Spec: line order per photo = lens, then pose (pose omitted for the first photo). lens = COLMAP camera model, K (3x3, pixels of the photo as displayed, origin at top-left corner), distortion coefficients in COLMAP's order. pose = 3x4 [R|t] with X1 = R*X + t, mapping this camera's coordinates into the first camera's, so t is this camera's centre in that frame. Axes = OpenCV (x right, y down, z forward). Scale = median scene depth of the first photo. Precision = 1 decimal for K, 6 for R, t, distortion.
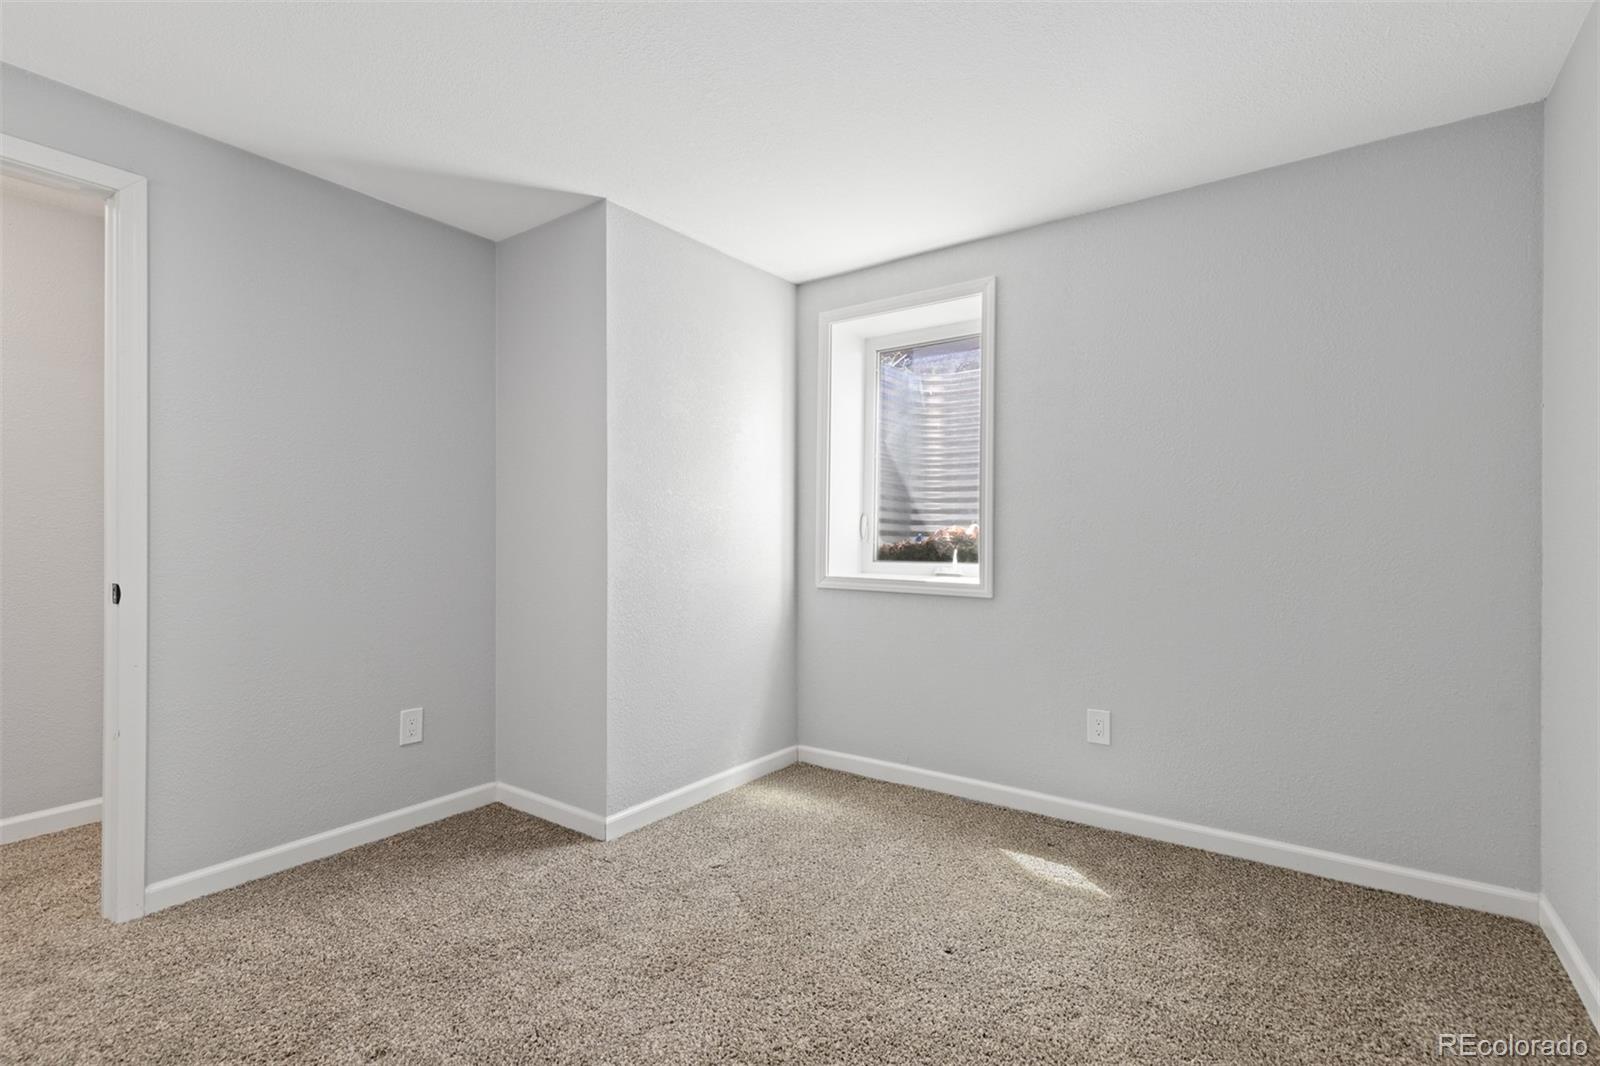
lens RADIAL K [[729.0, 0, 806.9], [0, 729.0, 540.0], [0, 0, 1]] dist [0.014225, -0.002637]
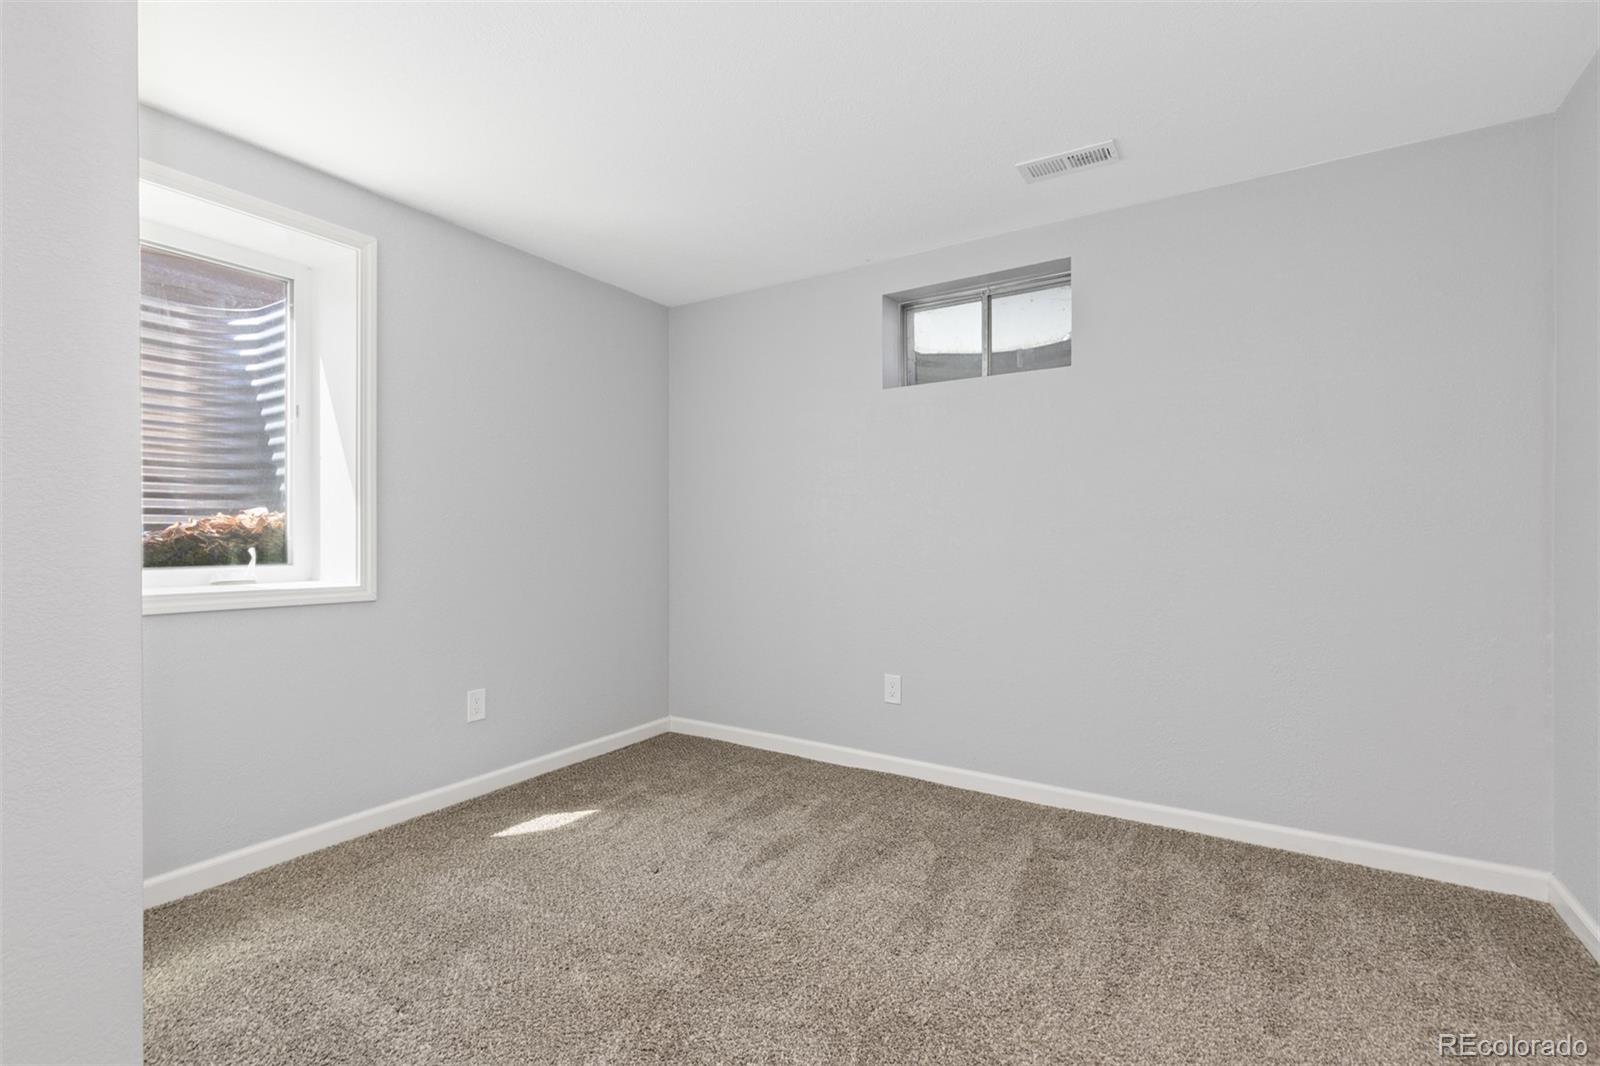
lens RADIAL K [[729.0, 0, 802.1], [0, 729.0, 532.5], [0, 0, 1]] dist [0.014225, -0.002637]
pose [[-0.054759, 0.007163, 0.998474, -0.781355], [0.006086, 0.999958, -0.006840, 0.008265], [-0.998481, 0.005702, -0.054800, 0.620717]]
